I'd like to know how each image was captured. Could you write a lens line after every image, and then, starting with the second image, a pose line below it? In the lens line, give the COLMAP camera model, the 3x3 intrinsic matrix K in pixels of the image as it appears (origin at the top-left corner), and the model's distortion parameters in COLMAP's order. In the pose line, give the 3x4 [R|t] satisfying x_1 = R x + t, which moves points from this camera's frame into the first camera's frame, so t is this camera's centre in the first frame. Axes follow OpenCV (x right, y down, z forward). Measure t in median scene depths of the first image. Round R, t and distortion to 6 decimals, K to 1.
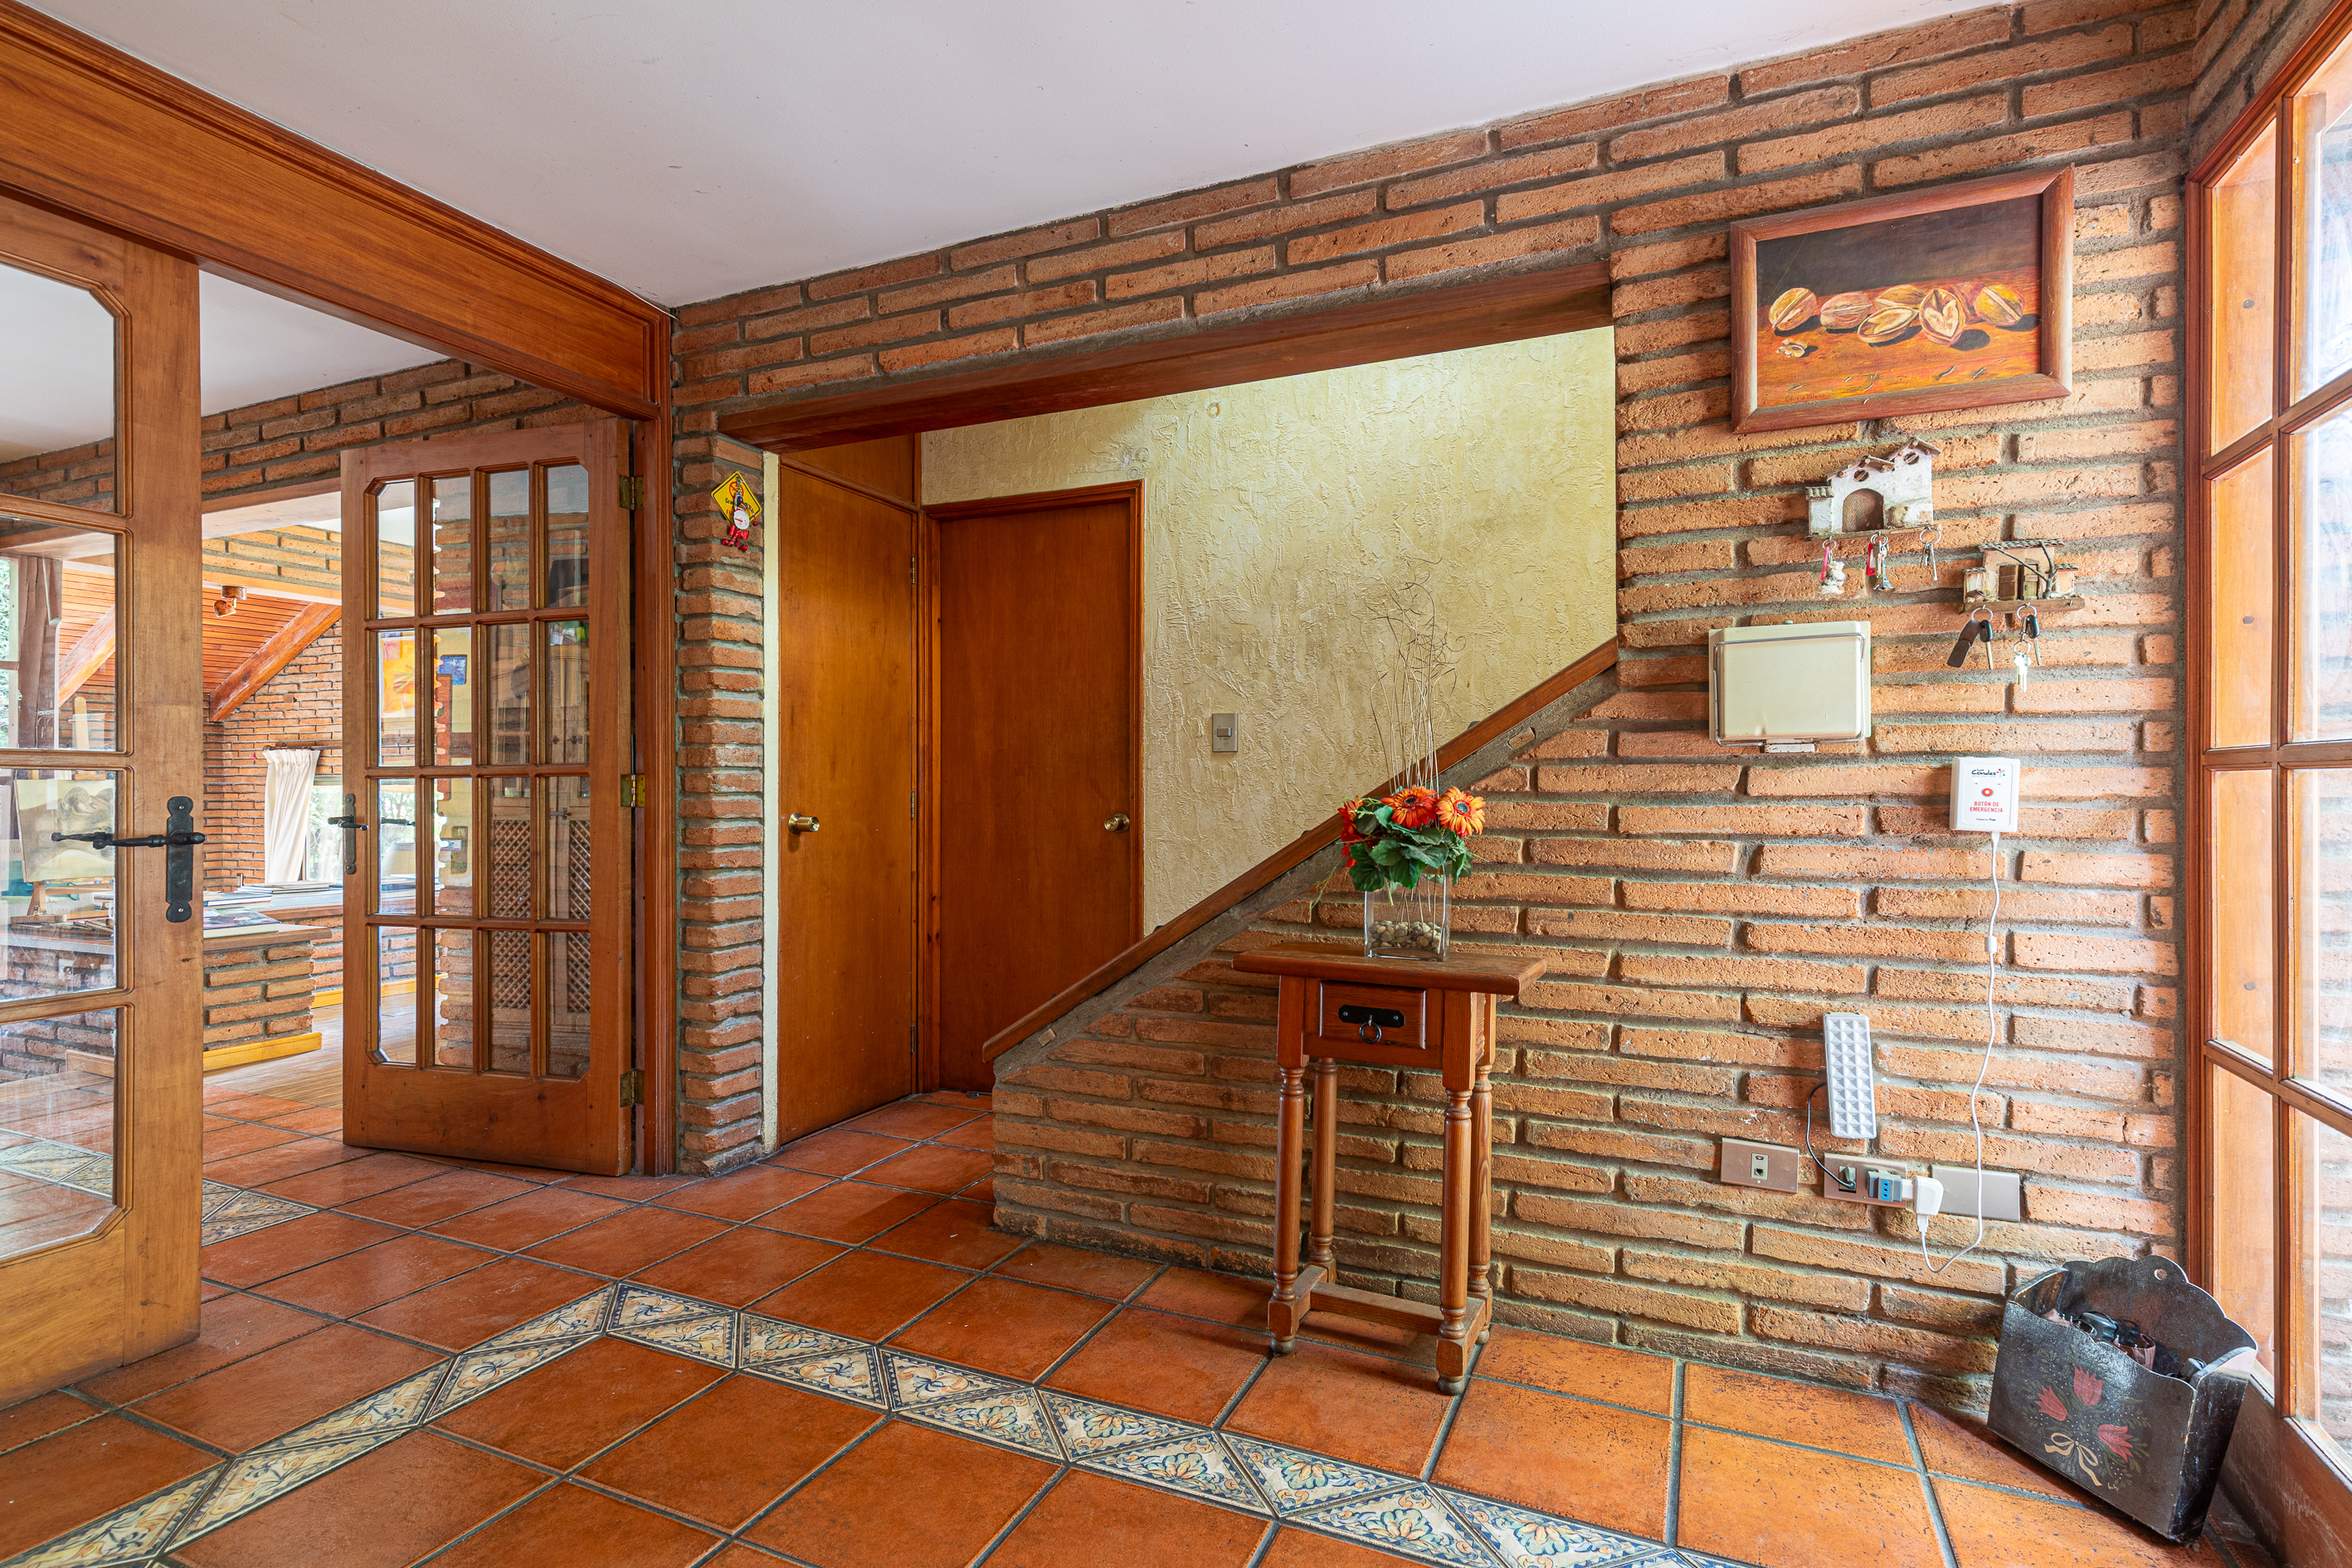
lens RADIAL K [[1088.1, 0, 1170.7], [0, 1088.1, 786.6], [0, 0, 1]] dist [0.009310, -0.000065]
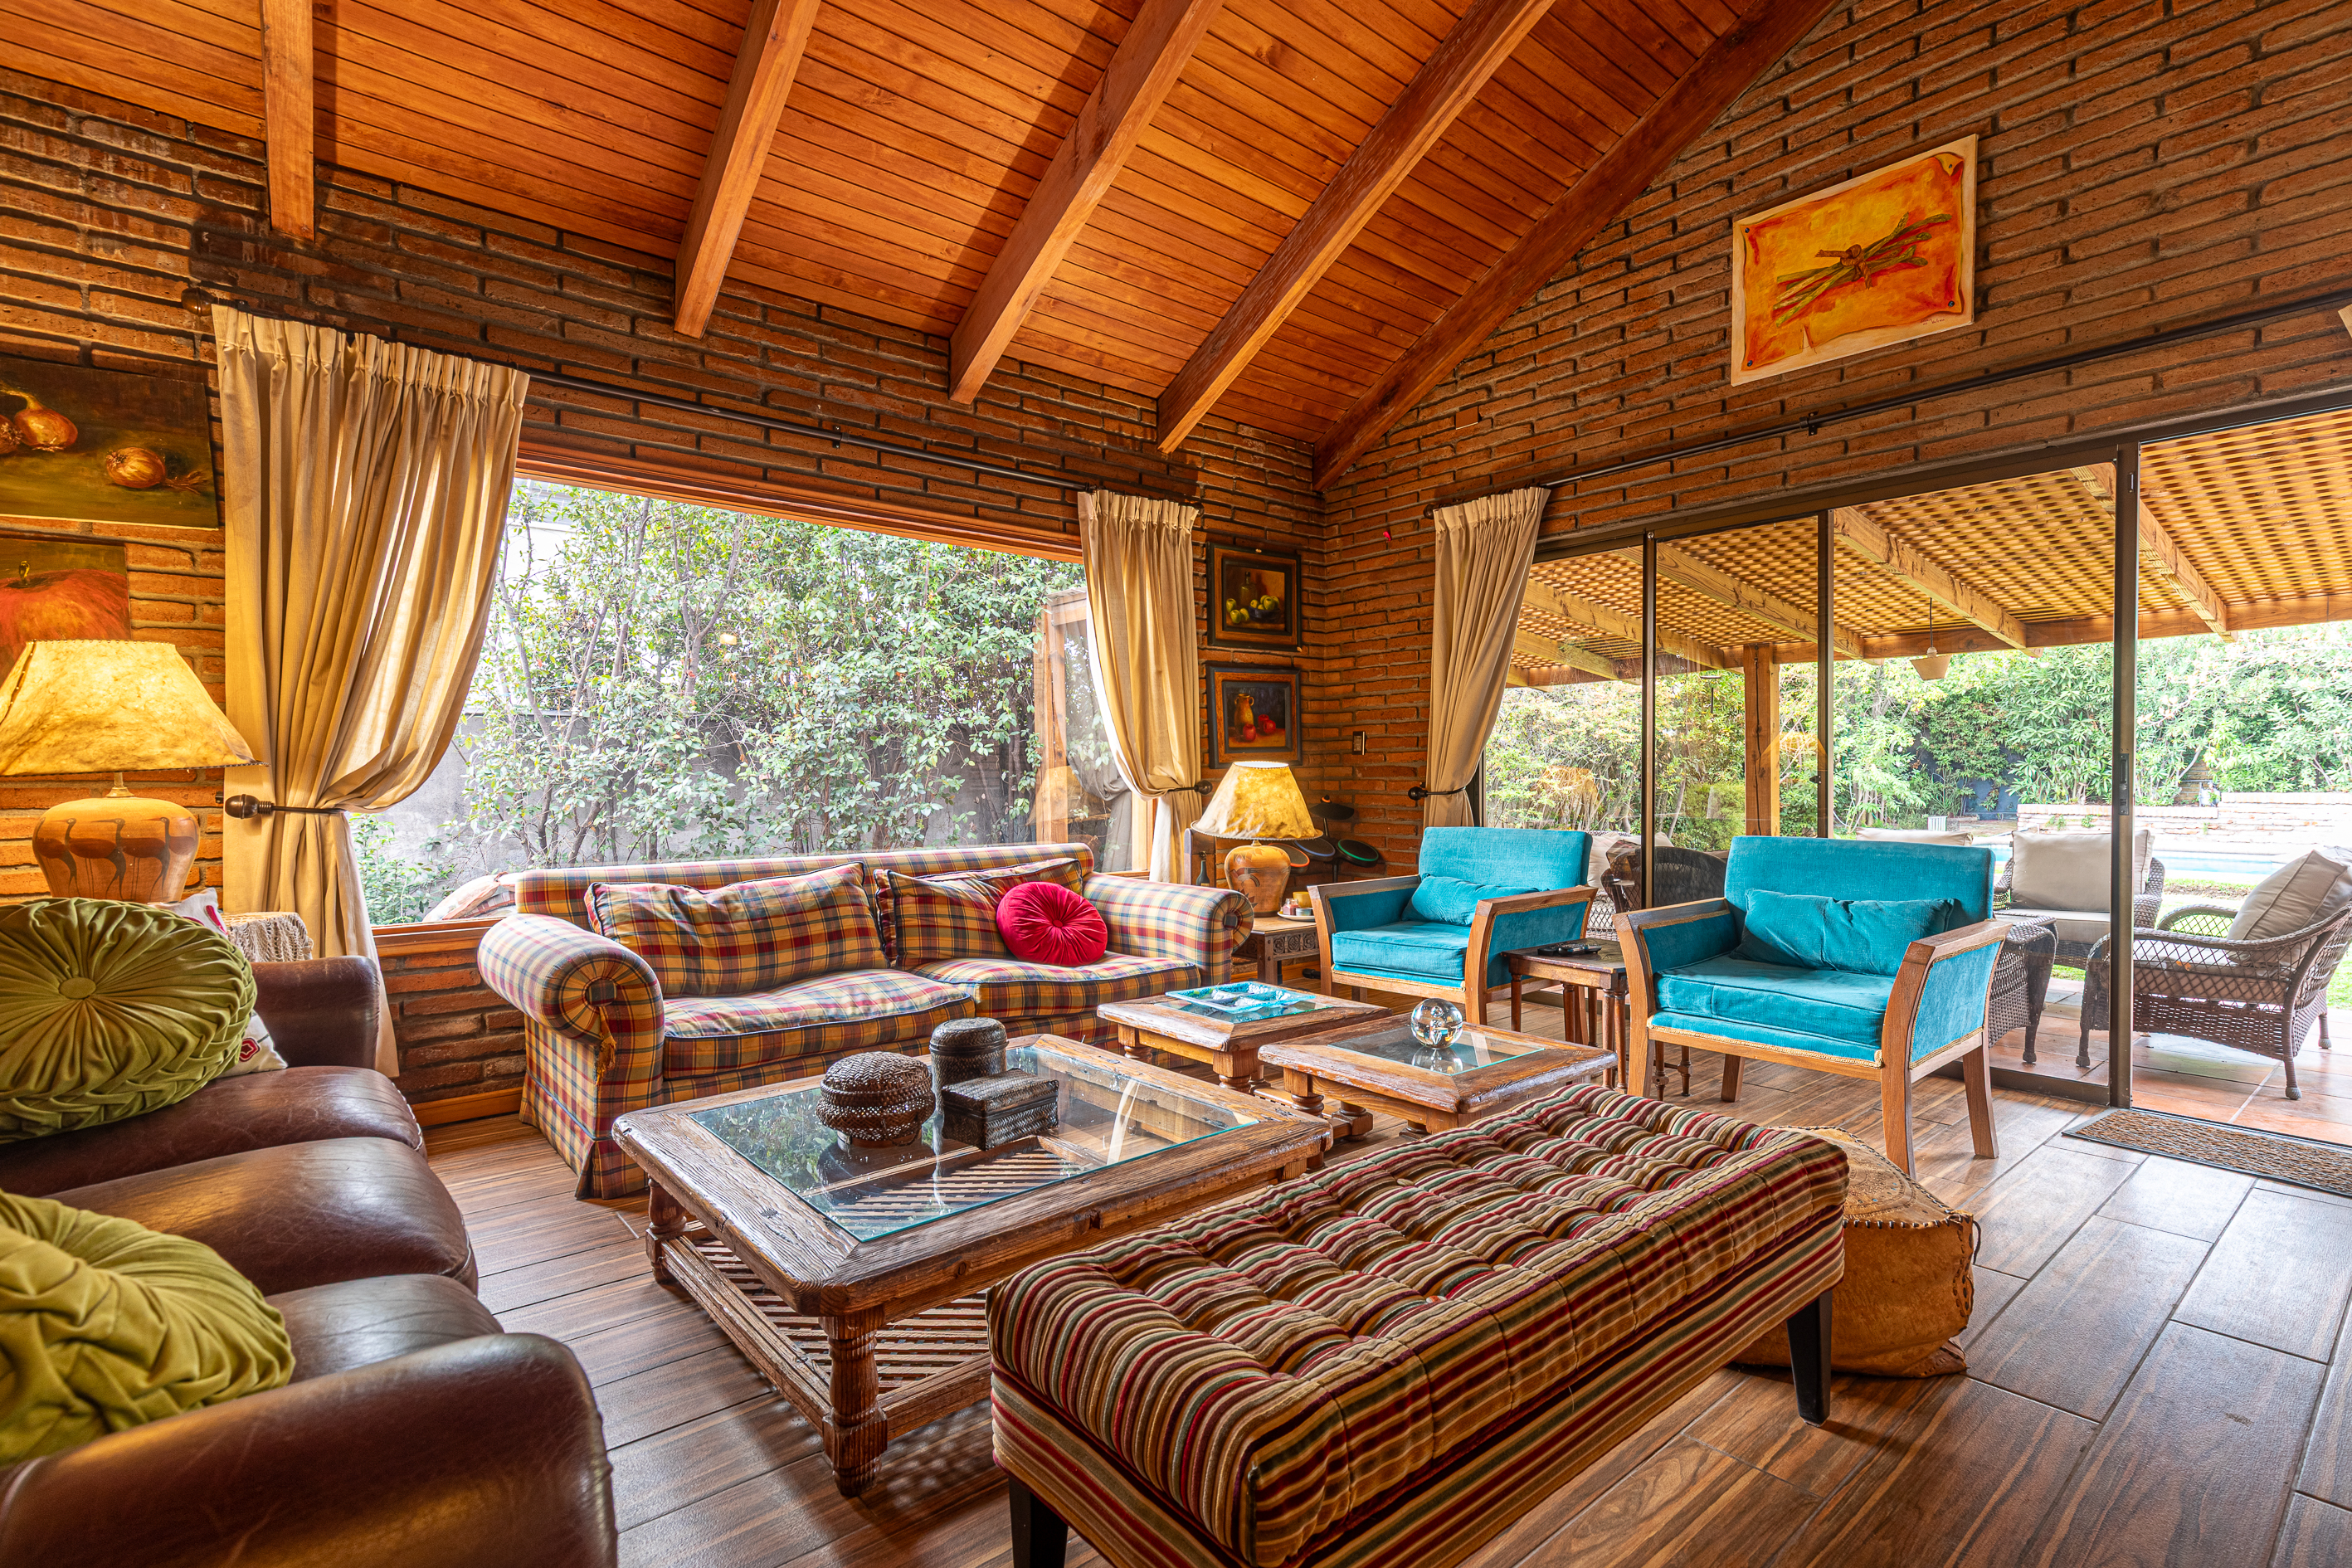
lens RADIAL K [[1088.1, 0, 1176.0], [0, 1088.1, 793.5], [0, 0, 1]] dist [0.009310, -0.000065]
pose [[0.888220, 0.008334, -0.459342, -1.674338], [0.000378, 0.999822, 0.018873, 0.260740], [0.459417, -0.016937, 0.888059, 1.034800]]
